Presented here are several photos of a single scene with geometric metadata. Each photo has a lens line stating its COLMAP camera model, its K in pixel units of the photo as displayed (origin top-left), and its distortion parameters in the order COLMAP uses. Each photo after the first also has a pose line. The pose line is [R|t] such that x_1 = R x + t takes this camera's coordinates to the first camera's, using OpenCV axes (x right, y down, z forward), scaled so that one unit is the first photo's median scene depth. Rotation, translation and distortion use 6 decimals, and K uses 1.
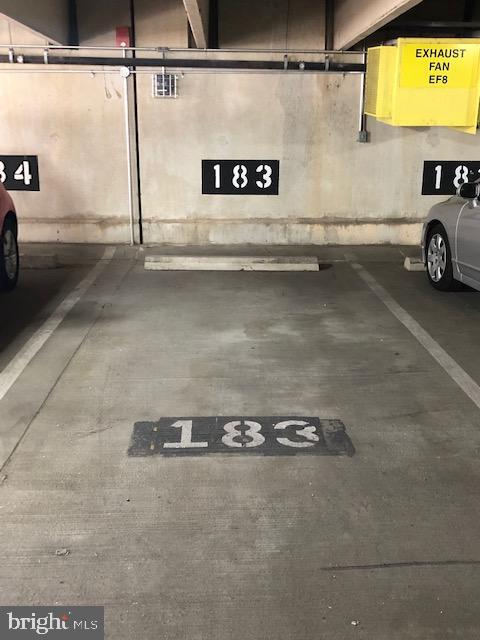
lens RADIAL K [[727.4, 0, 240.3], [0, 727.4, 316.2], [0, 0, 1]] dist [0.014537, 0.000000]
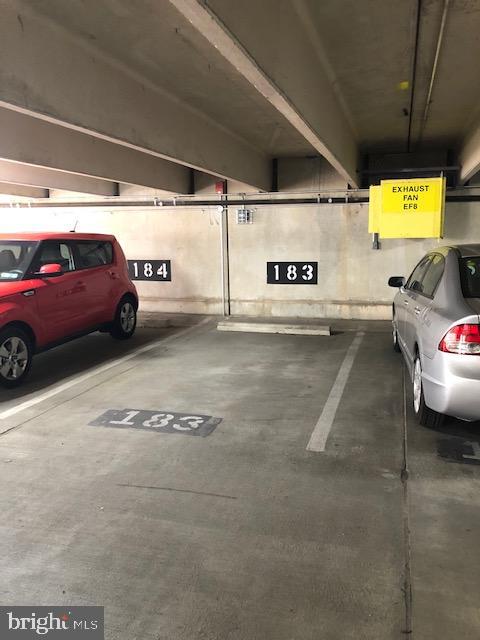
lens RADIAL K [[525.5, 0, 245.6], [0, 525.5, 318.5], [0, 0, 1]] dist [0.032181, -0.045145]
pose [[0.950559, 0.027261, -0.309344, 0.264060], [-0.059333, 0.993732, -0.094748, 0.013653], [0.304822, 0.108418, 0.946218, -0.060286]]
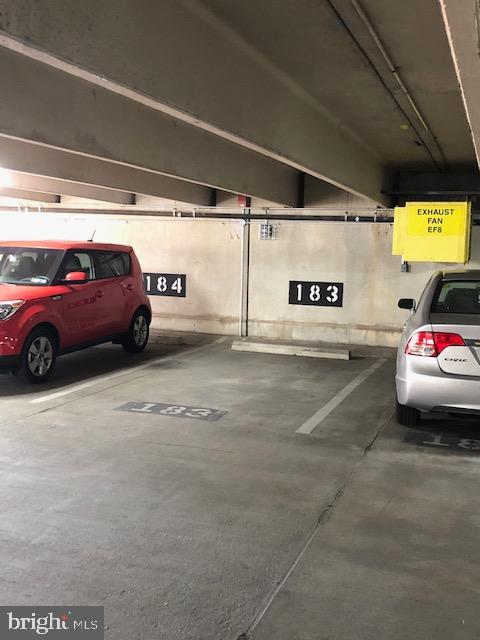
lens RADIAL K [[727.4, 0, 240.6], [0, 727.4, 321.1], [0, 0, 1]] dist [0.014537, 0.000000]
pose [[0.930139, 0.053659, -0.363267, 0.402548], [-0.113525, 0.982823, -0.145504, 0.088209], [0.349219, 0.176578, 0.920253, -0.361110]]
